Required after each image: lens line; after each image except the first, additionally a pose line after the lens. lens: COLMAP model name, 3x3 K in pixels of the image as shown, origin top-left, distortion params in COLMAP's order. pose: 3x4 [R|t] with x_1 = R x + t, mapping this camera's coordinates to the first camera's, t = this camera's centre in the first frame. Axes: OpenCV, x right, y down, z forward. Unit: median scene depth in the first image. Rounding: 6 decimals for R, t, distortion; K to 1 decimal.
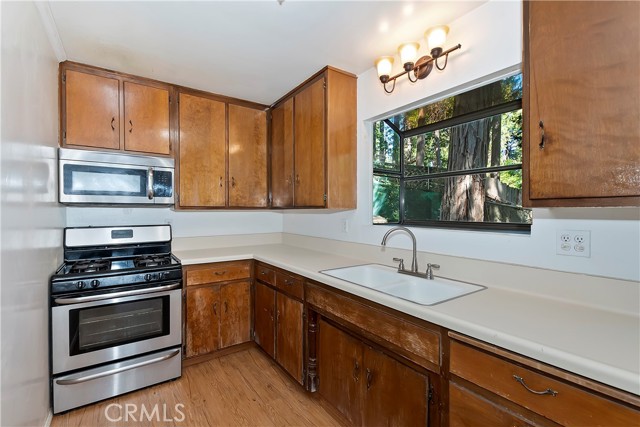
lens RADIAL K [[284.0, 0, 312.6], [0, 284.0, 214.1], [0, 0, 1]] dist [0.001771, 0.000103]
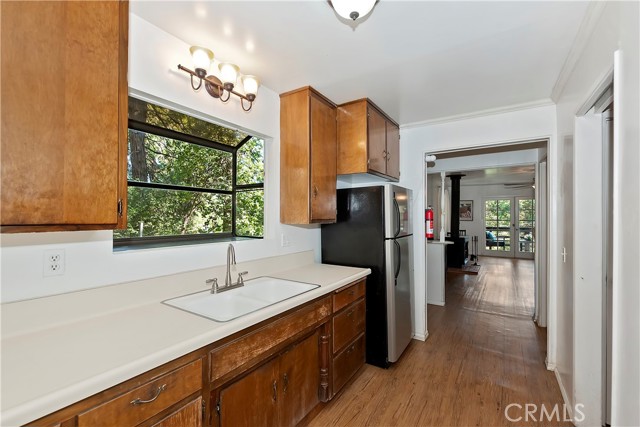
lens RADIAL K [[284.0, 0, 312.6], [0, 284.0, 214.1], [0, 0, 1]] dist [0.001771, 0.000103]
pose [[-0.372109, 0.004205, 0.928179, -0.773093], [0.010480, 0.999945, -0.000329, -0.058376], [-0.928130, 0.009605, -0.372133, 1.179933]]
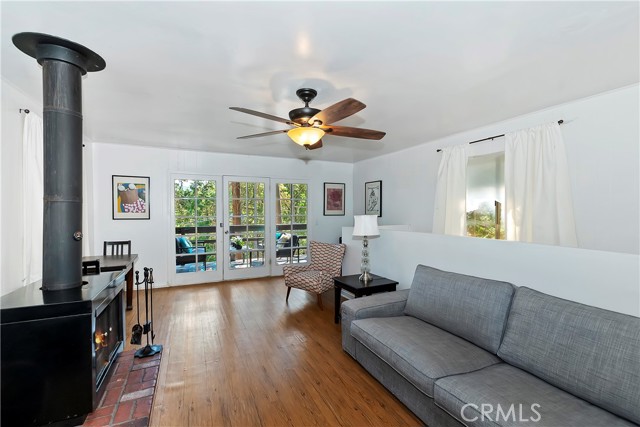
lens RADIAL K [[278.8, 0, 321.9], [0, 278.8, 218.8], [0, 0, 1]] dist [0.001465, 0.000078]
pose [[-0.987848, -0.007846, 0.155224, 1.276061], [-0.000940, 0.999008, 0.044512, -0.017276], [-0.155420, 0.043825, -0.986876, -1.548150]]
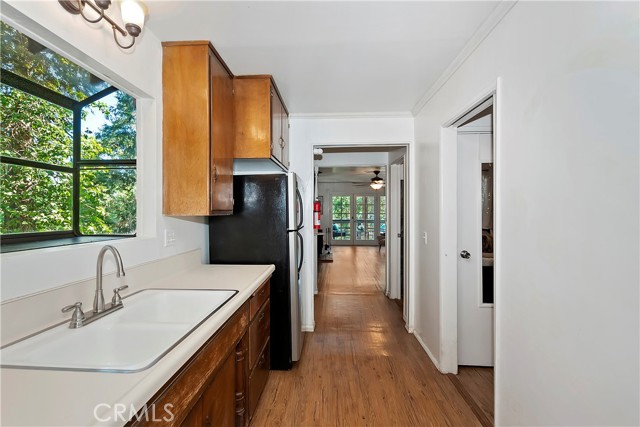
lens RADIAL K [[290.3, 0, 317.9], [0, 290.3, 210.0], [0, 0, 1]] dist [0.000247, 0.000010]
pose [[-0.797037, 0.001638, 0.603928, -0.495444], [0.007175, 0.999951, 0.006757, -0.035923], [-0.603887, 0.009718, -0.797010, 1.323194]]
